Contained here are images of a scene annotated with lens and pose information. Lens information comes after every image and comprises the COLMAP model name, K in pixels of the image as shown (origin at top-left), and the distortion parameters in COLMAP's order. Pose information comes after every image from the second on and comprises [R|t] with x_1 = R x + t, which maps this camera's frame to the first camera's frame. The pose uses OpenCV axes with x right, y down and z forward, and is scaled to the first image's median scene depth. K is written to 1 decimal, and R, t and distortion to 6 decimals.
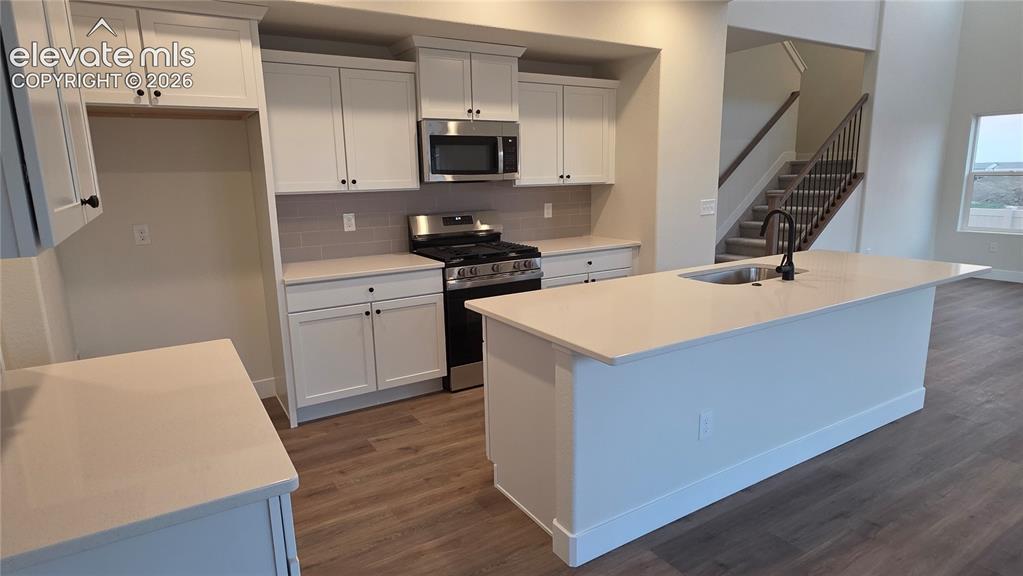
lens RADIAL K [[579.3, 0, 512.9], [0, 579.3, 292.7], [0, 0, 1]] dist [-0.003188, -0.001167]
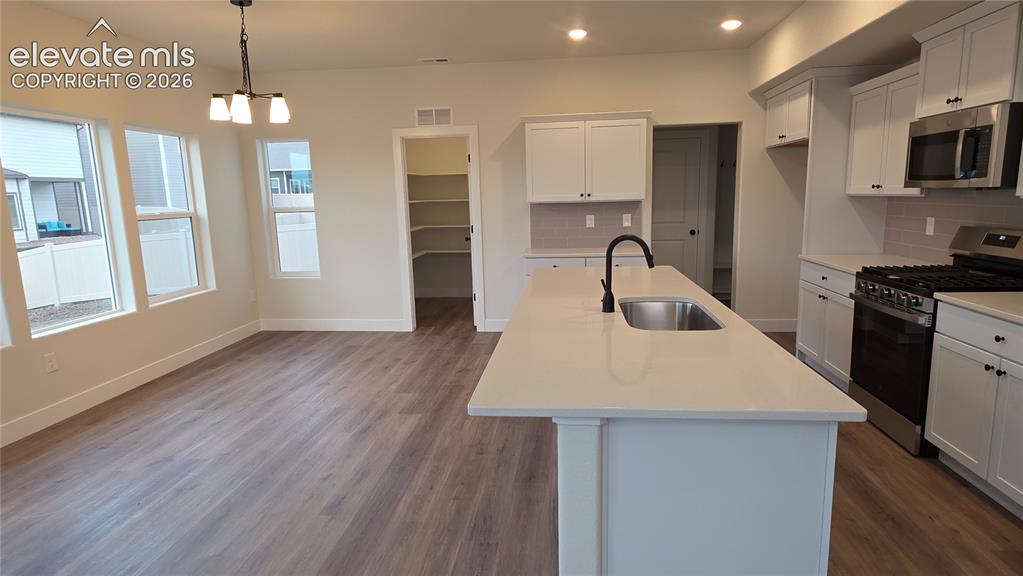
lens RADIAL K [[556.2, 0, 511.0], [0, 556.2, 291.2], [0, 0, 1]] dist [0.001338, 0.000176]
pose [[-0.615115, 0.167590, -0.770420, 1.433590], [-0.114312, 0.947867, 0.297458, -0.343471], [0.780107, 0.271039, -0.563889, 1.581515]]
